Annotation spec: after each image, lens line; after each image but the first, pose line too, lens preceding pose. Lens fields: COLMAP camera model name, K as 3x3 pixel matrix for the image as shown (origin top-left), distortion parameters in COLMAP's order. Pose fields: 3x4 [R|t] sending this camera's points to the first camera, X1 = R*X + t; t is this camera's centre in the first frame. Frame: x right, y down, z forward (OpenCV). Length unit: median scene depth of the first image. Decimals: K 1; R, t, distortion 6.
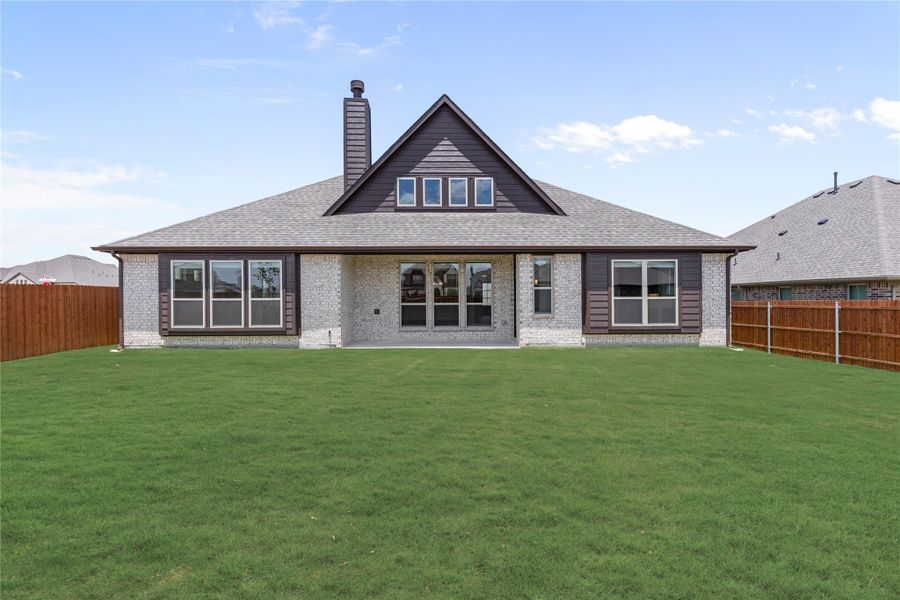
lens RADIAL K [[453.1, 0, 450.0], [0, 453.1, 300.0], [0, 0, 1]] dist [0.000437, -0.000005]
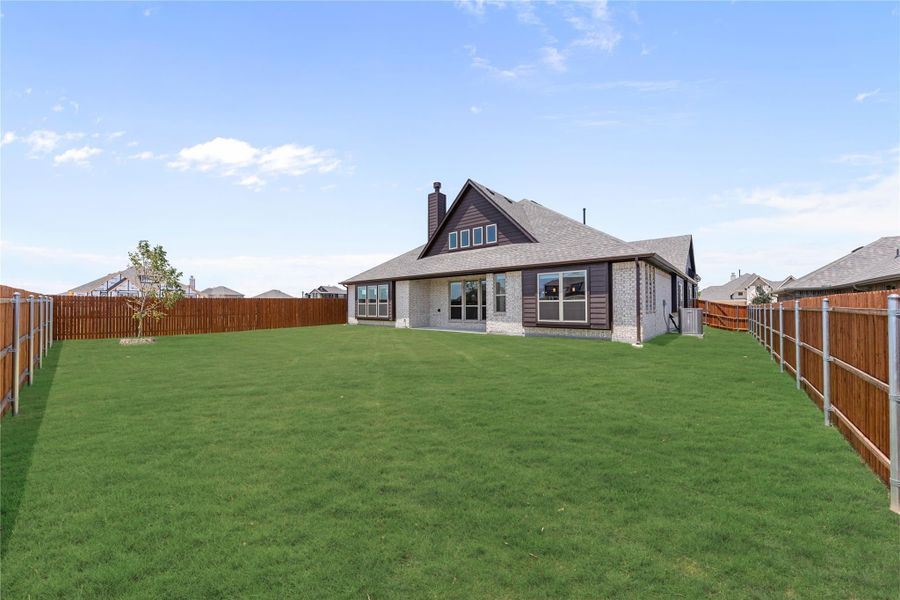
lens RADIAL K [[366.3, 0, 447.5], [0, 366.3, 291.6], [0, 0, 1]] dist [0.000199, 0.000065]
pose [[0.703257, -0.028522, -0.710363, 0.952949], [0.010488, 0.999502, -0.029748, -0.003402], [0.710858, 0.013470, 0.703206, 0.008074]]
